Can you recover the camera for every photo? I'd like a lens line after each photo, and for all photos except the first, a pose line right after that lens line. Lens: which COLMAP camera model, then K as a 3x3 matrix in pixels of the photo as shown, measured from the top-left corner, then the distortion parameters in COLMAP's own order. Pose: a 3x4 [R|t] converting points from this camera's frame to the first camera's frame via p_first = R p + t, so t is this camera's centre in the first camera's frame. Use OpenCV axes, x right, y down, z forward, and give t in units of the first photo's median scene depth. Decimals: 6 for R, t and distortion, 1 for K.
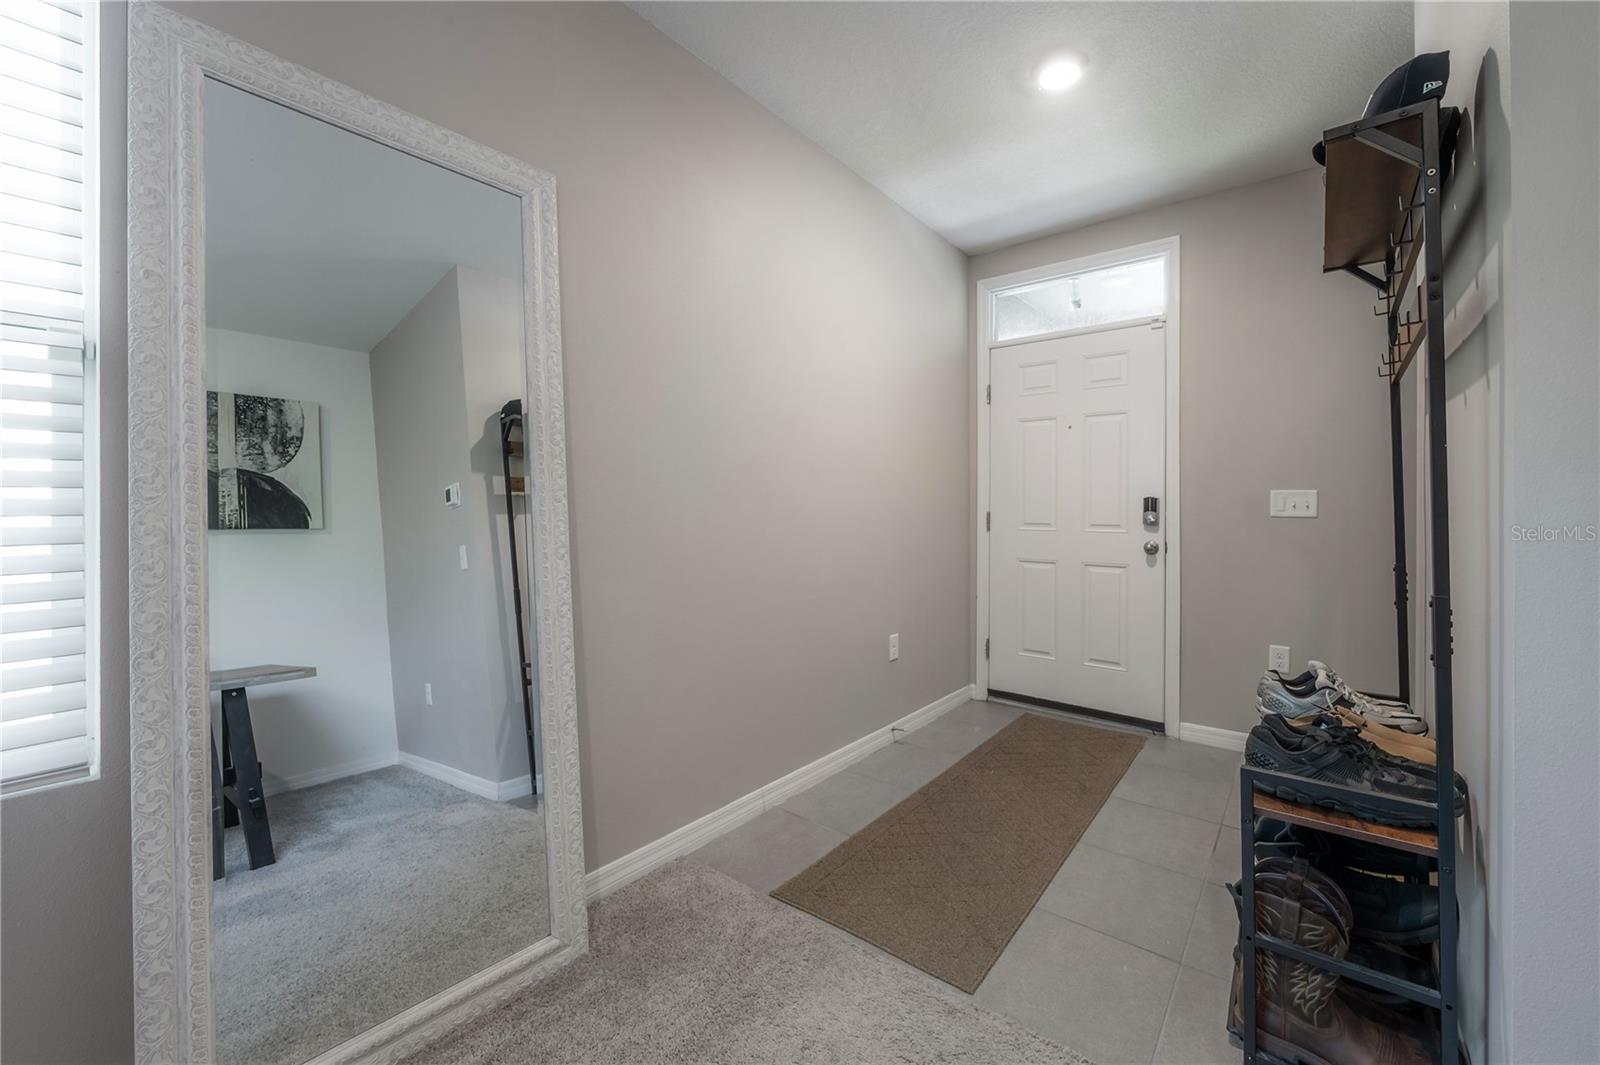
lens RADIAL K [[639.9, 0, 800.0], [0, 639.9, 532.5], [0, 0, 1]] dist [-0.002374, 0.000005]
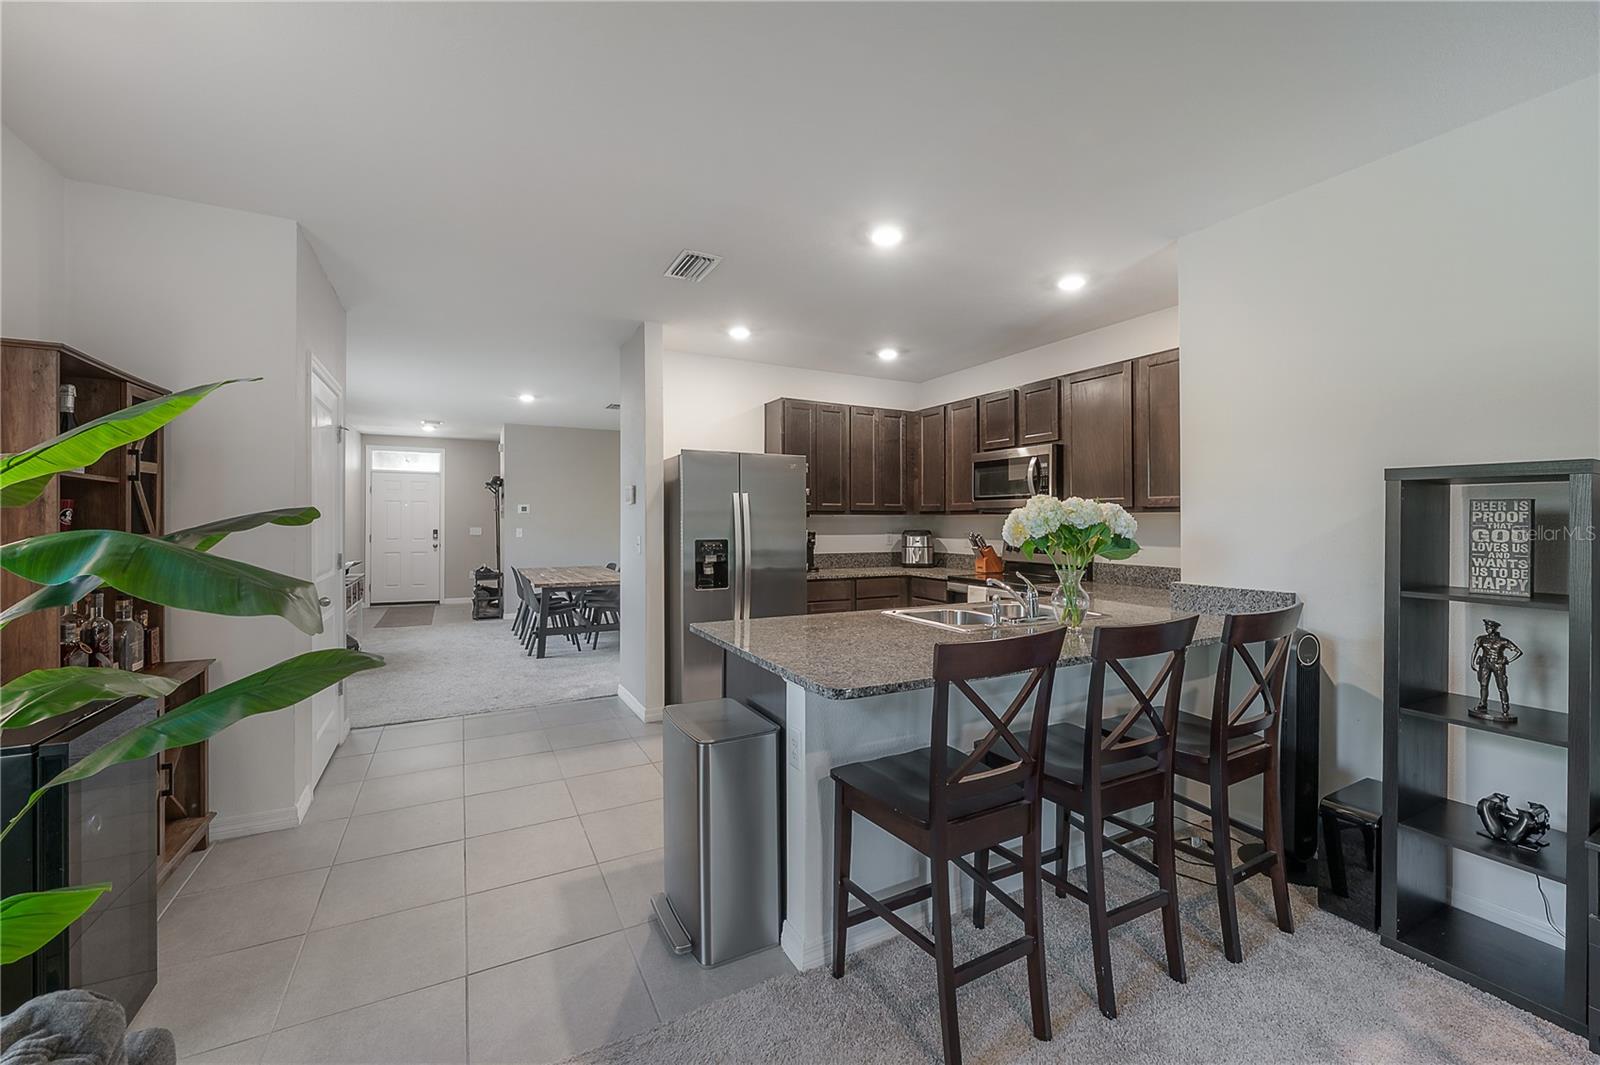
lens RADIAL K [[626.5, 0, 800.0], [0, 626.5, 532.5], [0, 0, 1]] dist [-0.000323, -0.000027]
pose [[0.402164, -0.015064, 0.915444, -1.550360], [0.022315, 0.999729, 0.006648, -0.020528], [-0.915296, 0.017755, 0.402391, -1.883157]]
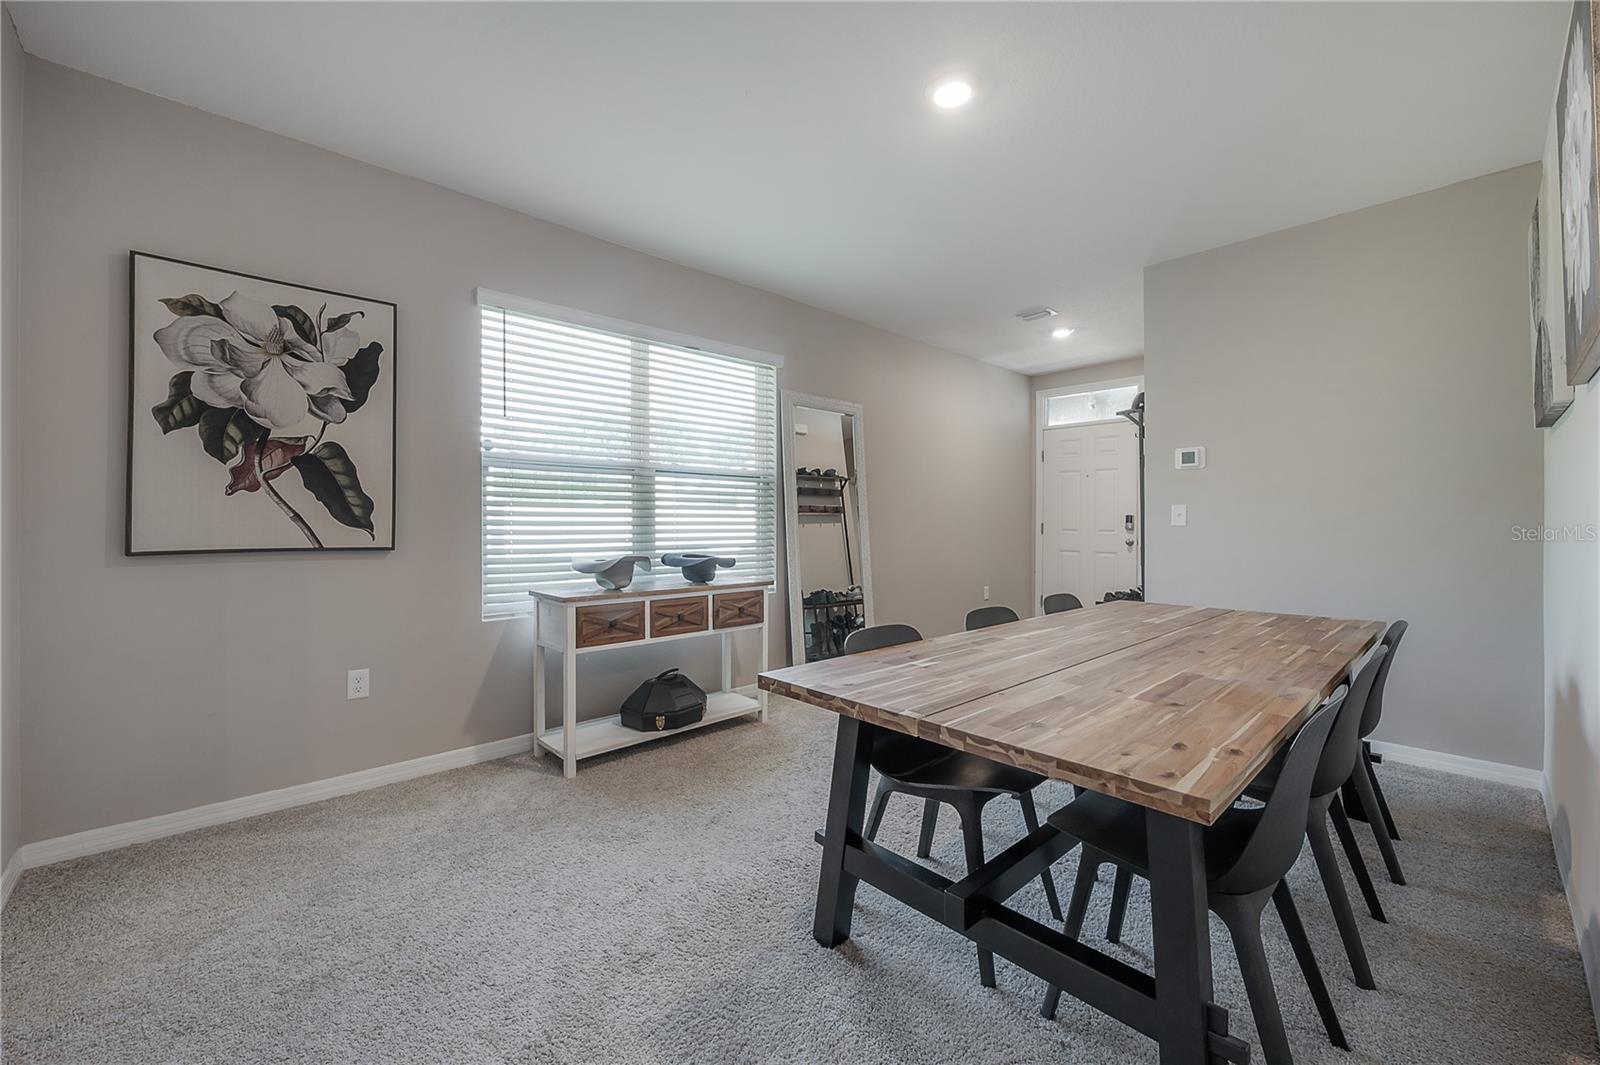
lens RADIAL K [[639.9, 0, 800.0], [0, 639.9, 532.5], [0, 0, 1]] dist [-0.002374, 0.000005]
pose [[0.989223, 0.004356, -0.146355, -0.125326], [-0.005324, 0.999966, -0.006220, 0.012928], [0.146323, 0.006932, 0.989213, -0.974658]]
